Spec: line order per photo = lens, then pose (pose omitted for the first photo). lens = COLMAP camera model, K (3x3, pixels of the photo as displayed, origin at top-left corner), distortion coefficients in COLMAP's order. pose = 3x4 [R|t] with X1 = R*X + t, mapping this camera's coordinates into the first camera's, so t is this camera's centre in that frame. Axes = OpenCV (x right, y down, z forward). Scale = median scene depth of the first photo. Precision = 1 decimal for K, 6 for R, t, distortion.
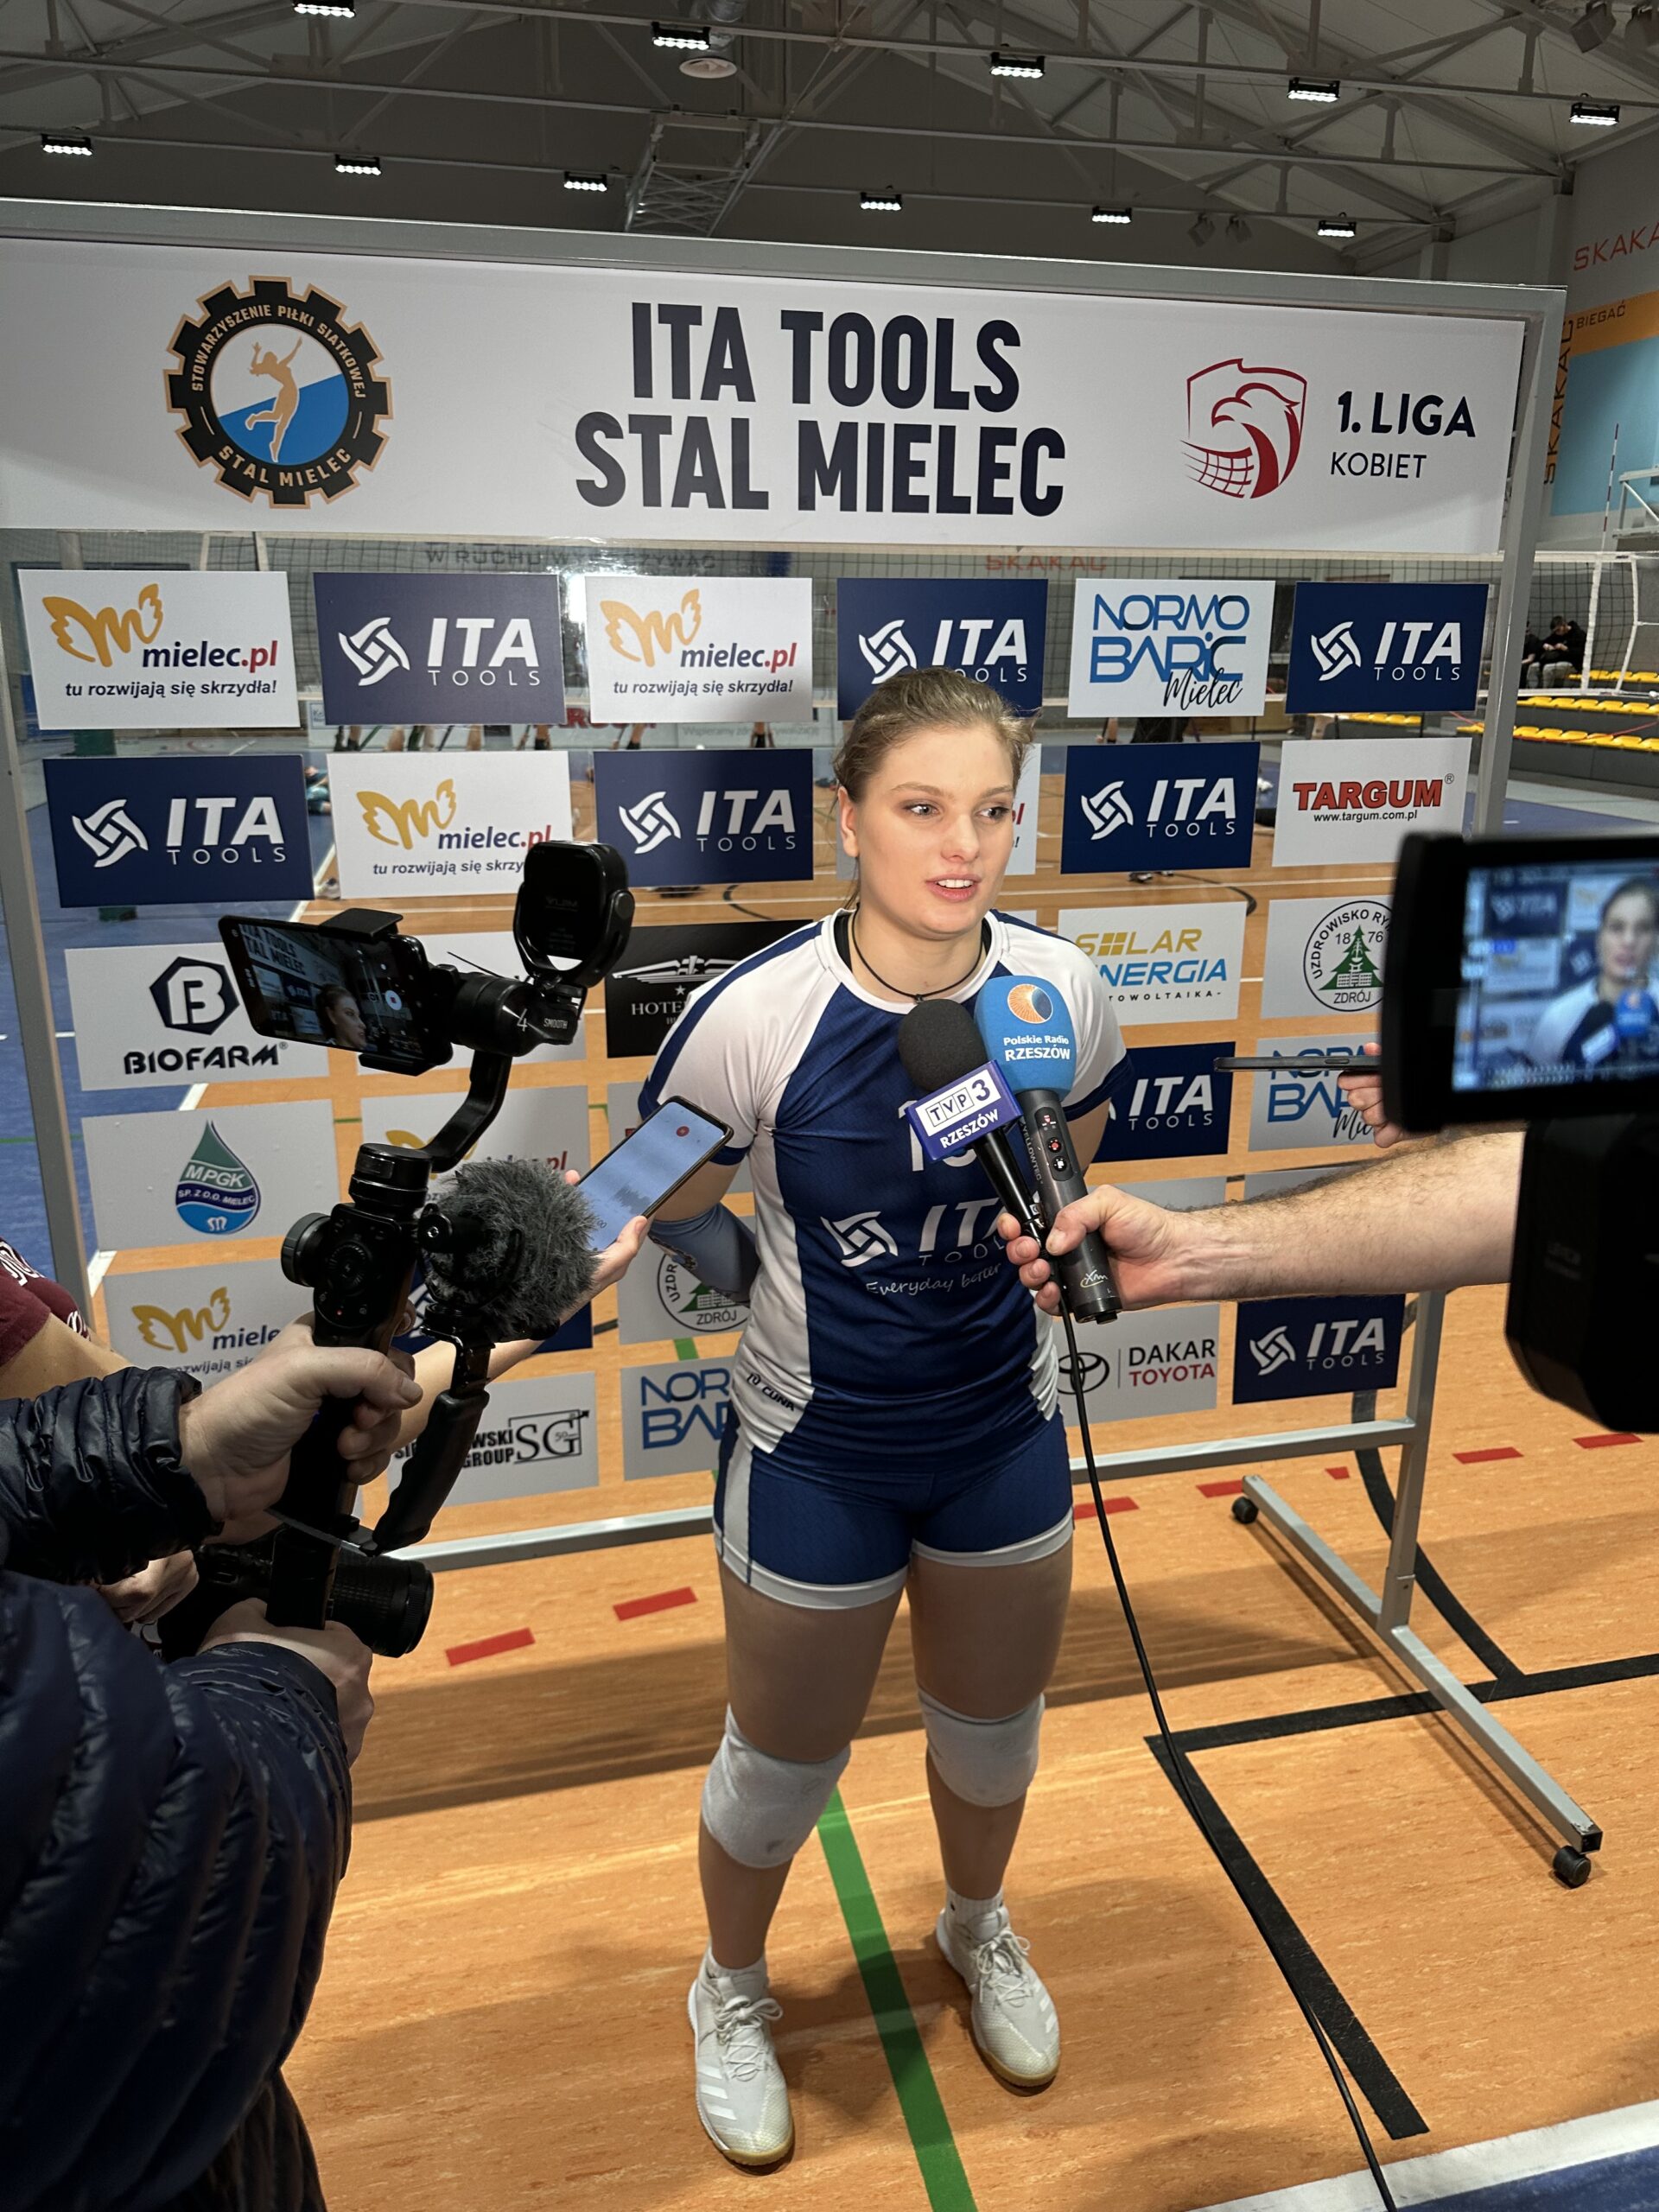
lens RADIAL K [[1575.9, 0, 835.5], [0, 1575.9, 1091.6], [0, 0, 1]] dist [0.032661, -0.040518]
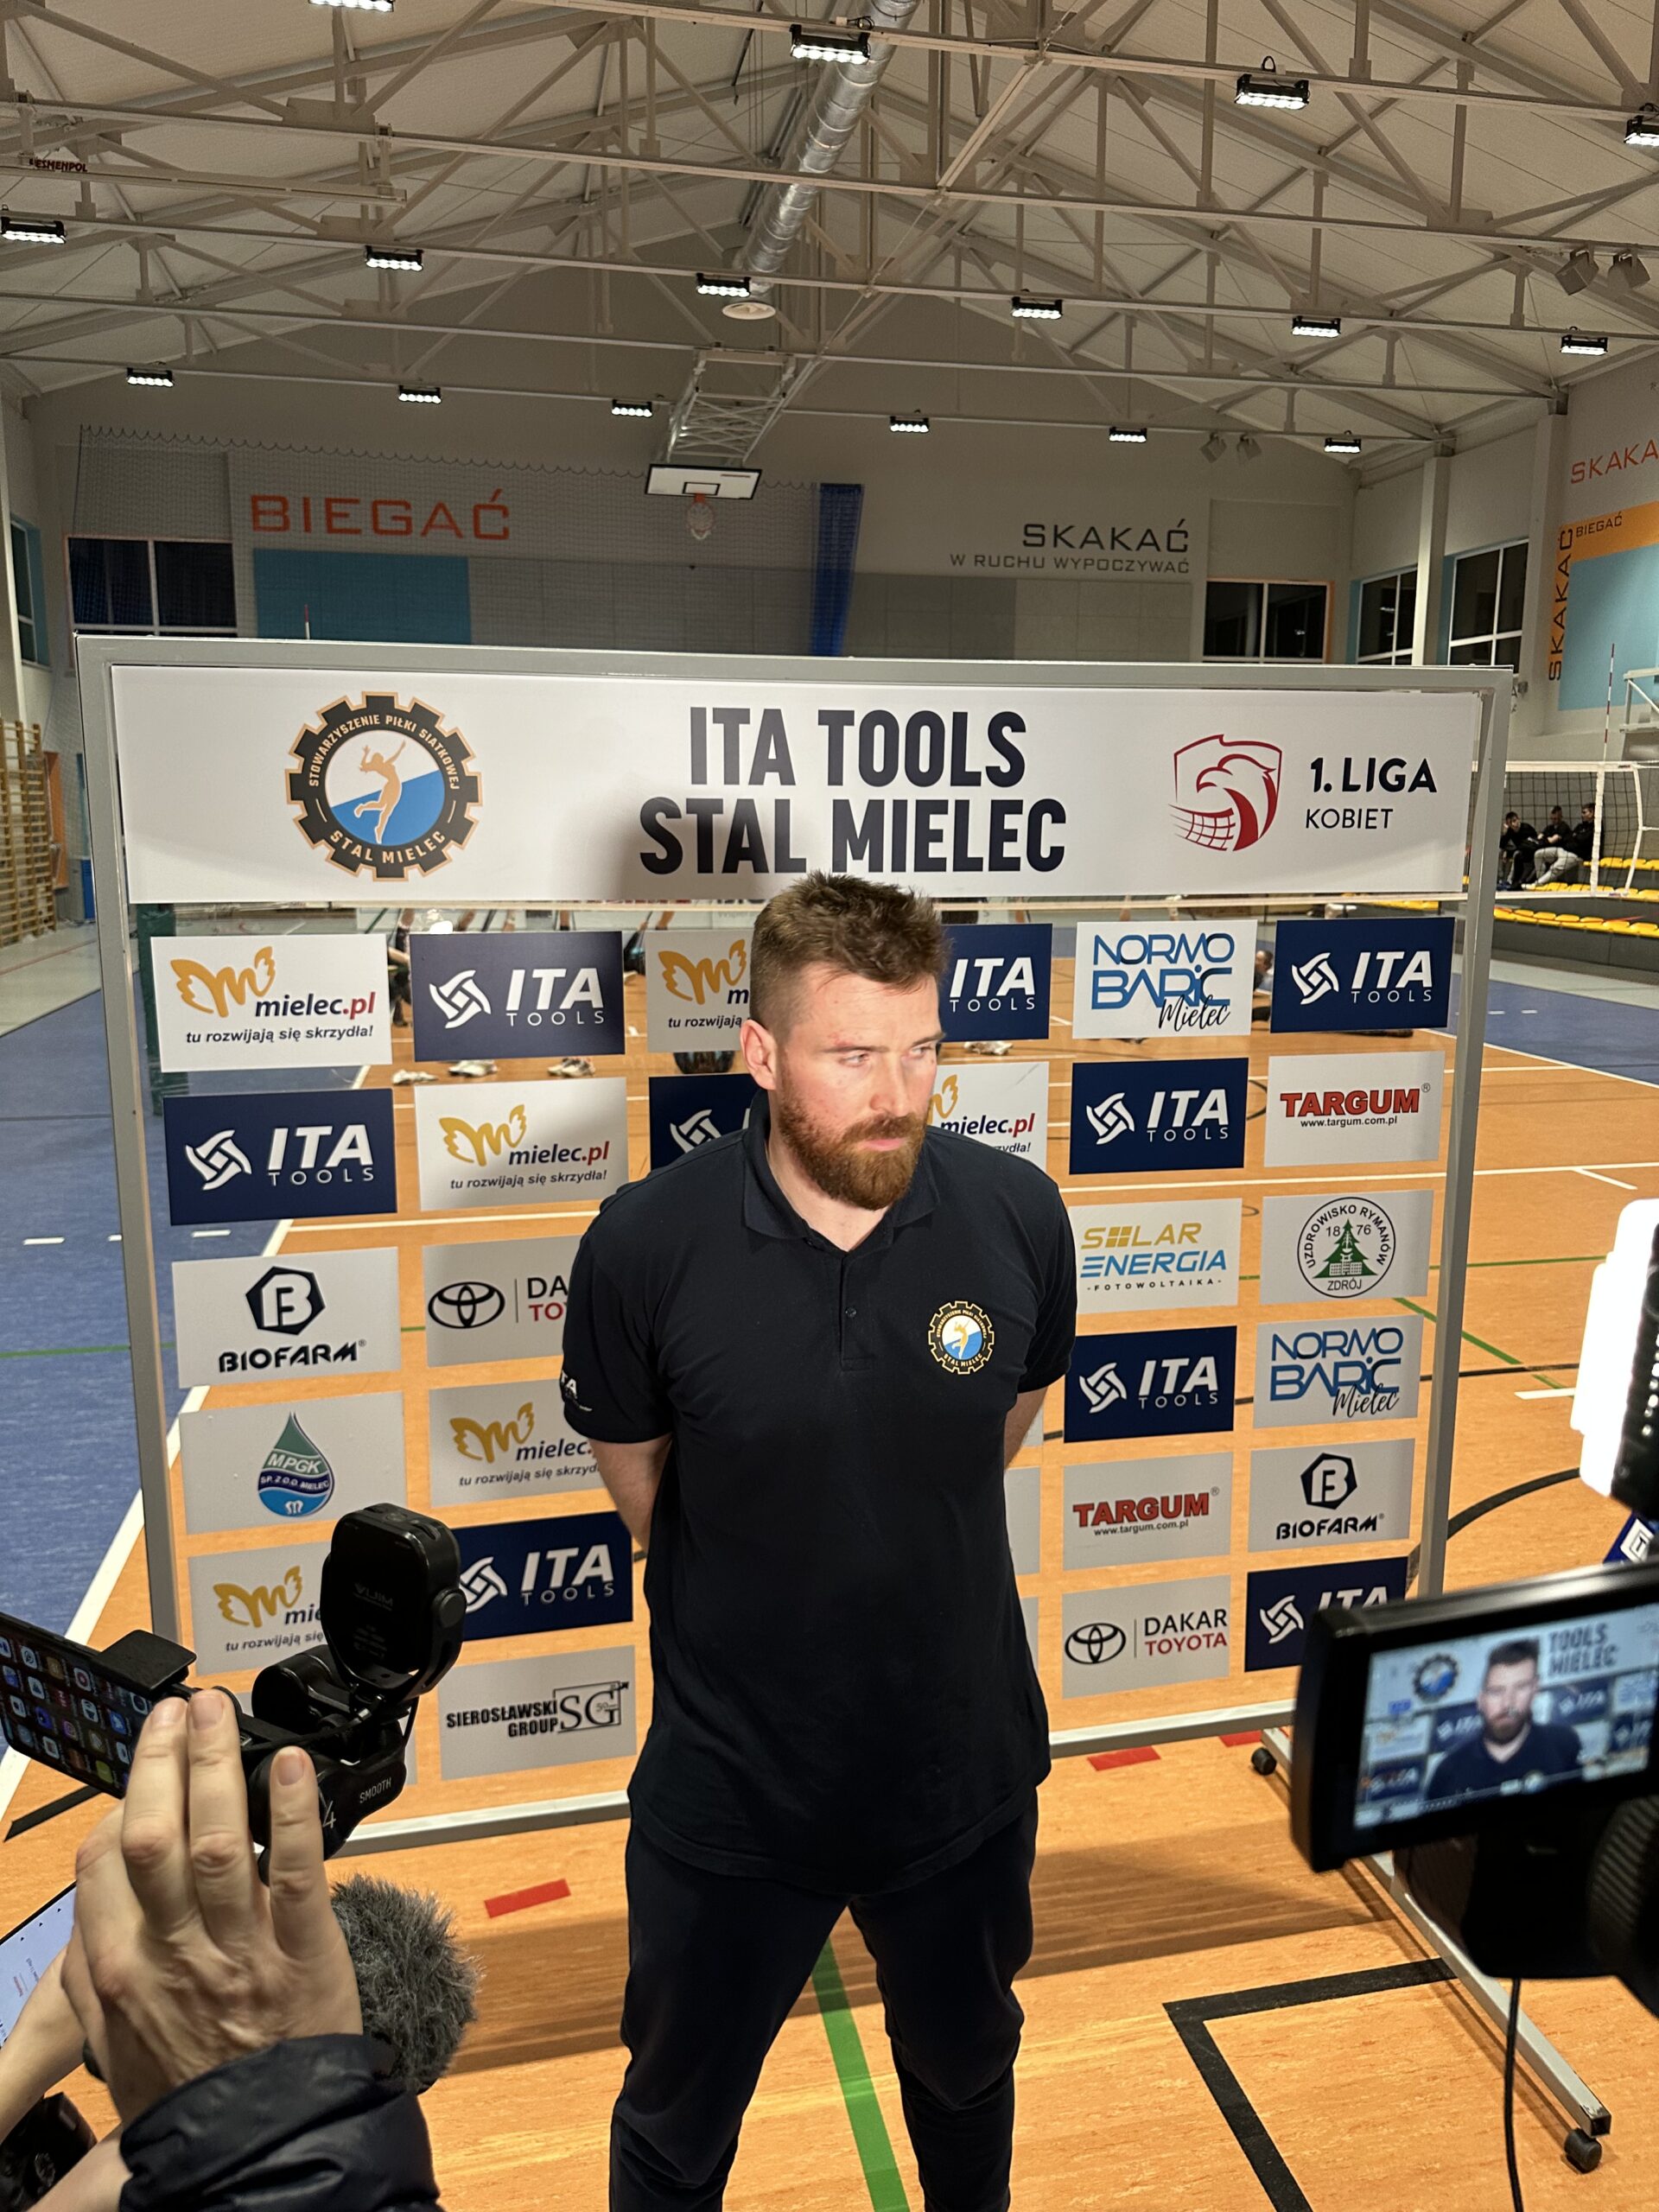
lens RADIAL K [[1575.9, 0, 835.5], [0, 1575.9, 1091.6], [0, 0, 1]] dist [0.032661, -0.040518]
pose [[0.999828, 0.003064, -0.018299, 0.000054], [-0.004935, 0.994661, -0.103074, -0.072950], [0.017885, 0.103146, 0.994505, -0.084737]]
